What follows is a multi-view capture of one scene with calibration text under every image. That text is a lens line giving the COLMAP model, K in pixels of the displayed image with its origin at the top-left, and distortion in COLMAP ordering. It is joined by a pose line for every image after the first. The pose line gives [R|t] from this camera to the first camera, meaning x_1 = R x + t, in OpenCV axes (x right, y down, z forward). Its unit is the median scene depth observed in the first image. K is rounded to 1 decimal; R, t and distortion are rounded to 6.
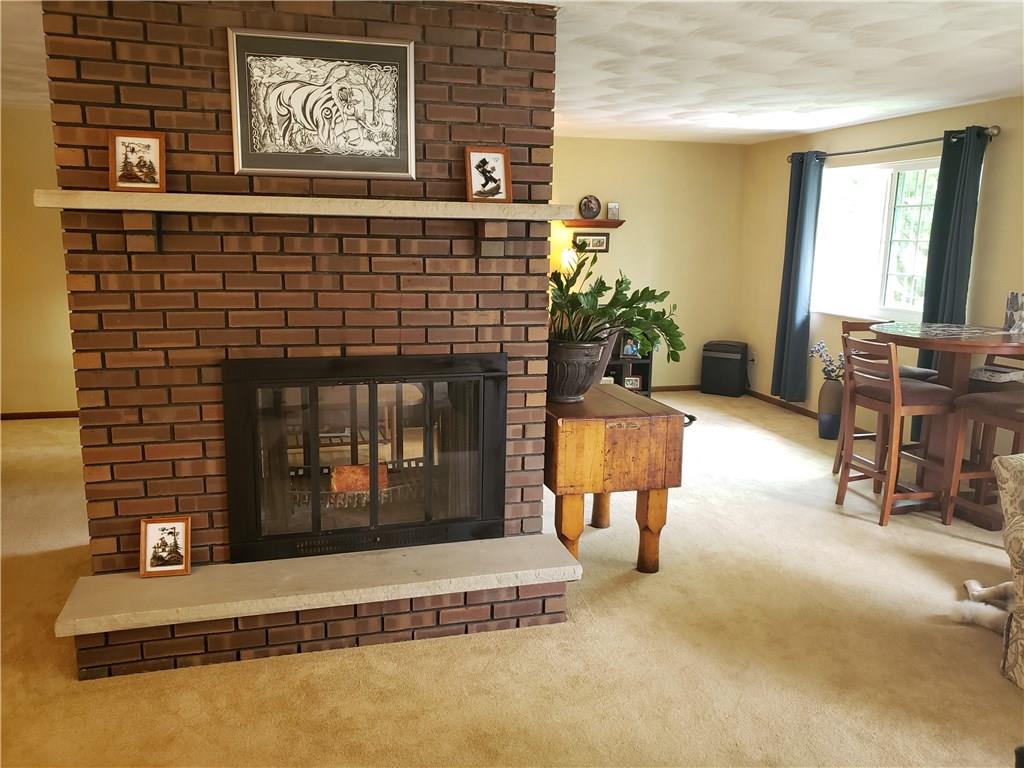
lens RADIAL K [[807.2, 0, 509.1], [0, 807.2, 382.1], [0, 0, 1]] dist [0.059193, -0.053034]
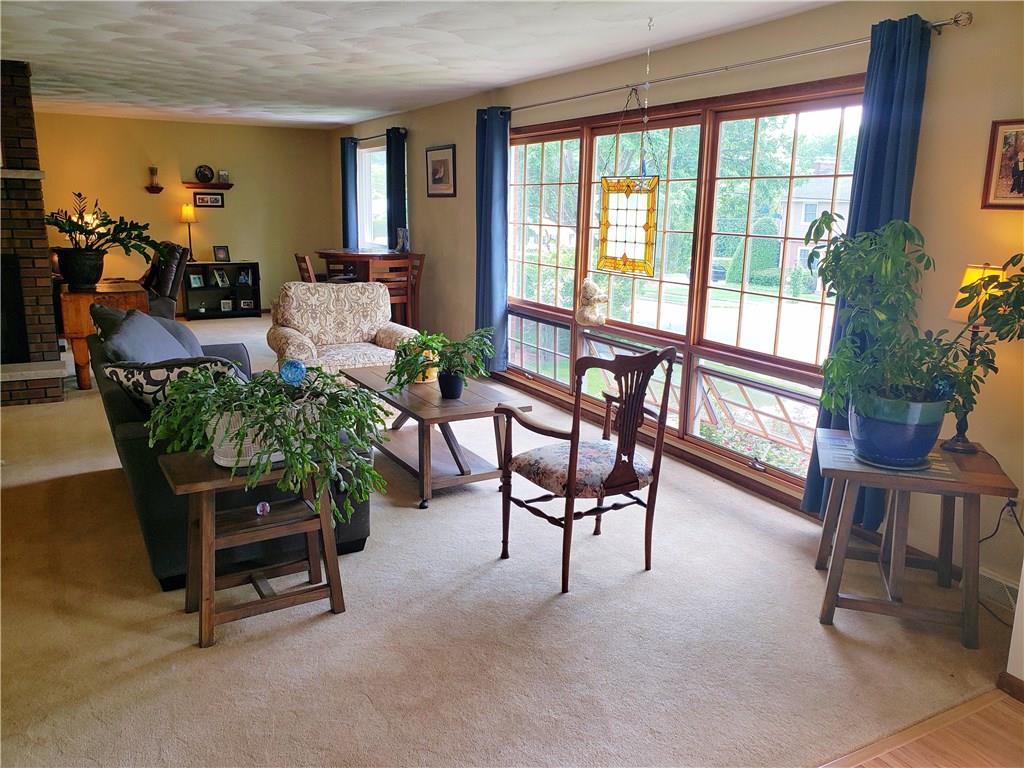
lens RADIAL K [[807.2, 0, 513.6], [0, 807.2, 374.6], [0, 0, 1]] dist [0.059193, -0.053034]
pose [[0.975381, -0.044354, 0.216019, 0.597021], [0.038243, 0.998743, 0.032389, 0.190963], [-0.217184, -0.023330, 0.975852, -0.901902]]
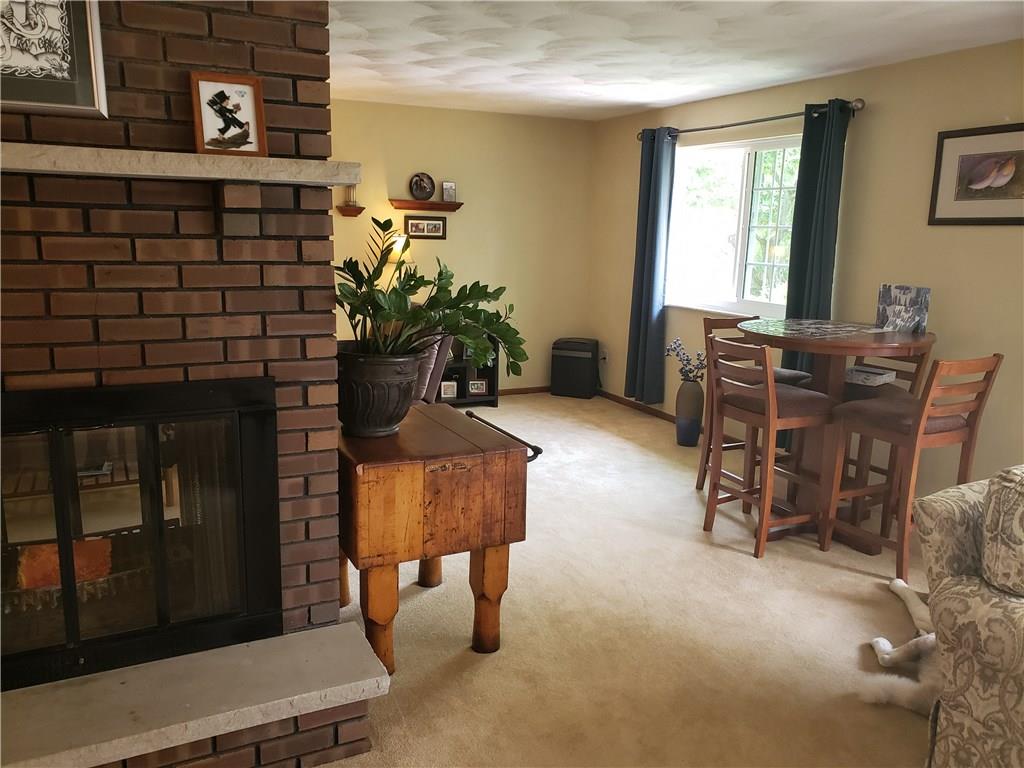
lens RADIAL K [[807.2, 0, 513.5], [0, 807.2, 385.5], [0, 0, 1]] dist [0.059193, -0.053034]
pose [[0.983172, -0.028186, 0.180493, 0.067119], [0.025183, 0.999504, 0.018907, -0.033601], [-0.180936, -0.014044, 0.983395, 0.250089]]
